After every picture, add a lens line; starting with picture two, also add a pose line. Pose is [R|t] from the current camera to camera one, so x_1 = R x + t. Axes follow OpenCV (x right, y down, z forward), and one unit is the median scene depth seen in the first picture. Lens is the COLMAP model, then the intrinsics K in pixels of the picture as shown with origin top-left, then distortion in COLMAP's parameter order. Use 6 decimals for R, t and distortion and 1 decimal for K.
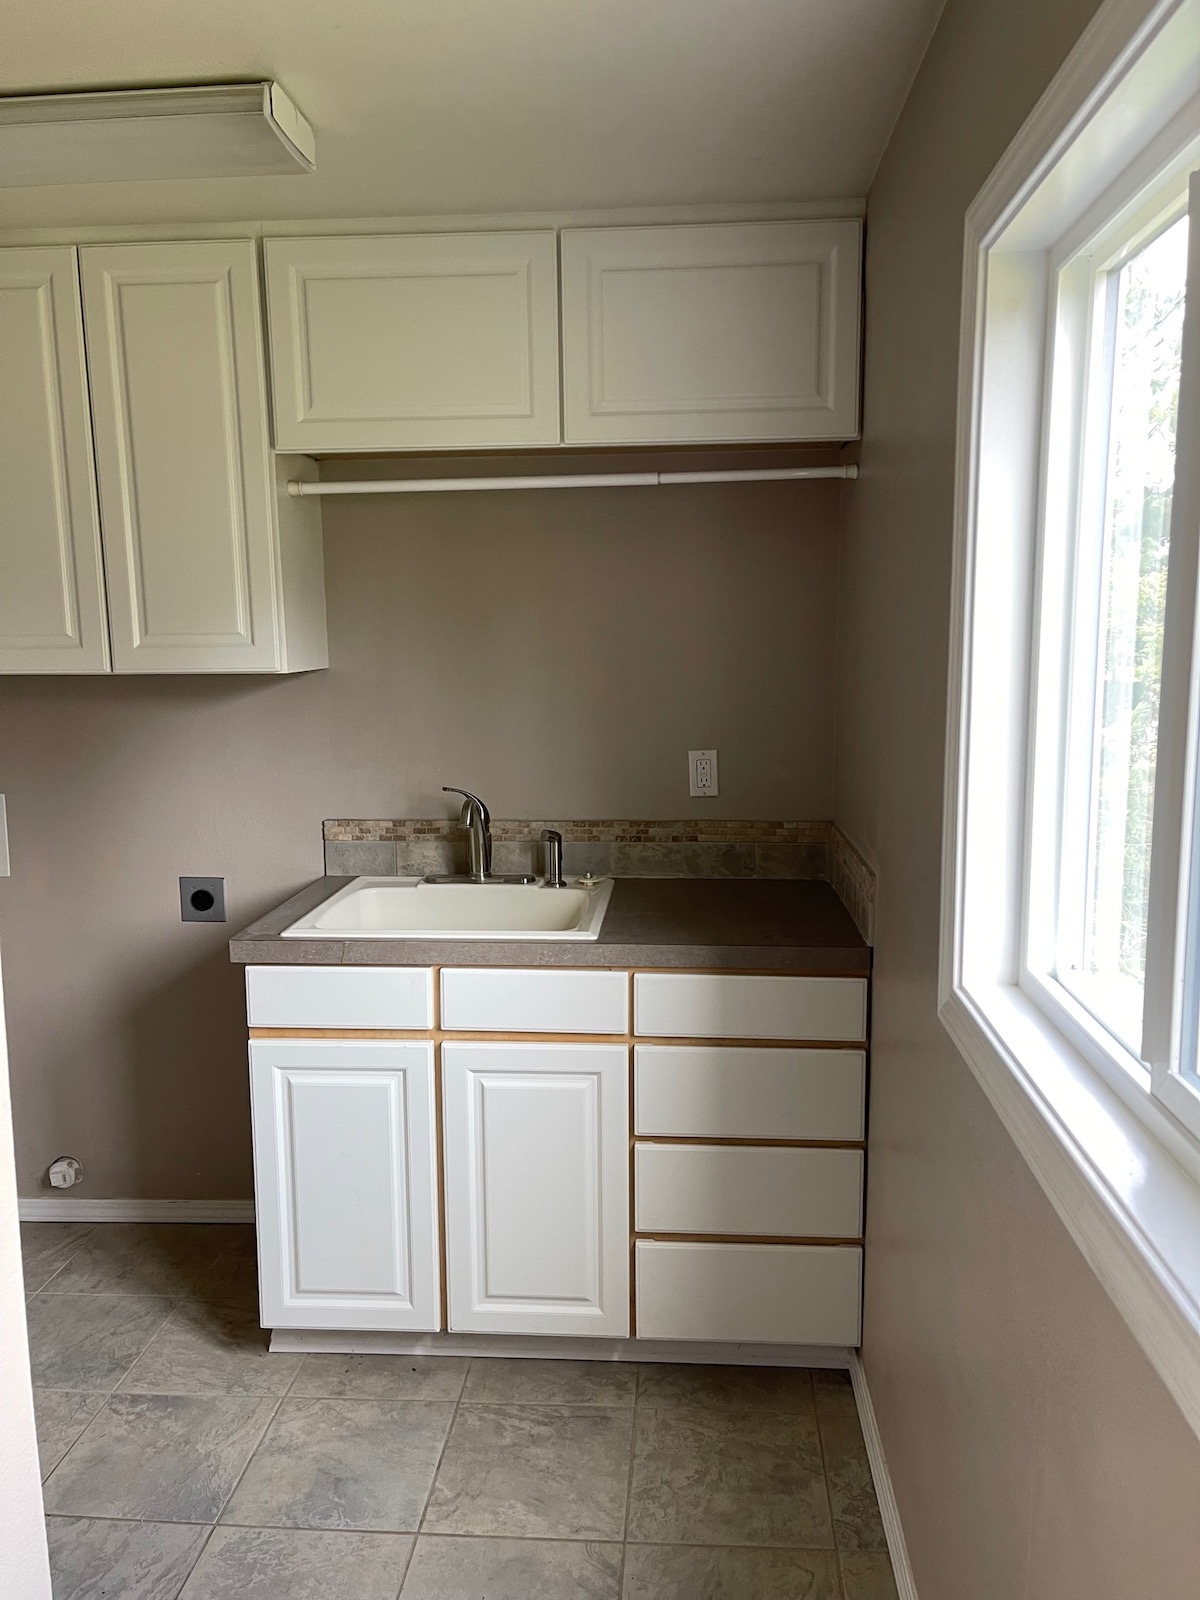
lens RADIAL K [[1208.9, 0, 630.1], [0, 1208.9, 792.6], [0, 0, 1]] dist [0.075648, -0.108863]
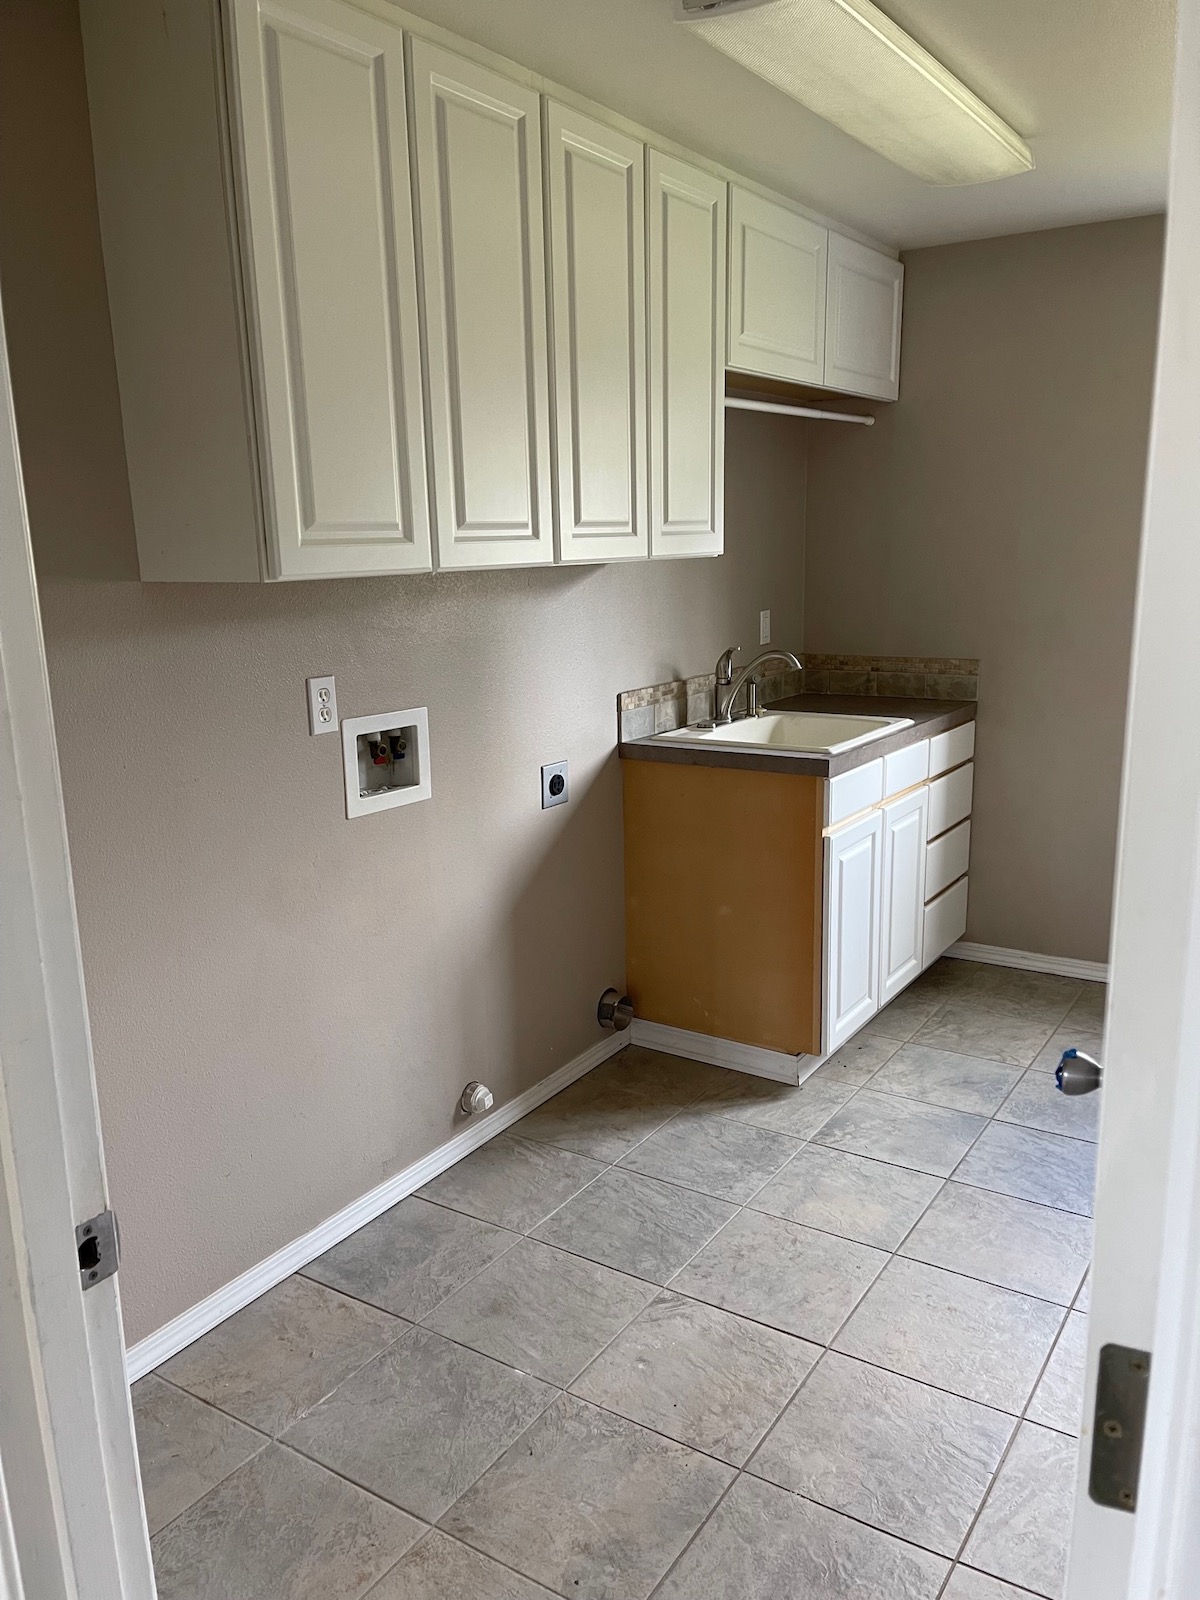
lens RADIAL K [[1208.9, 0, 621.6], [0, 1208.9, 796.8], [0, 0, 1]] dist [0.075648, -0.108863]
pose [[0.489713, -0.186460, 0.851712, -1.357516], [0.132773, 0.981420, 0.138515, -0.043316], [-0.861715, 0.045252, 0.505371, 0.475698]]
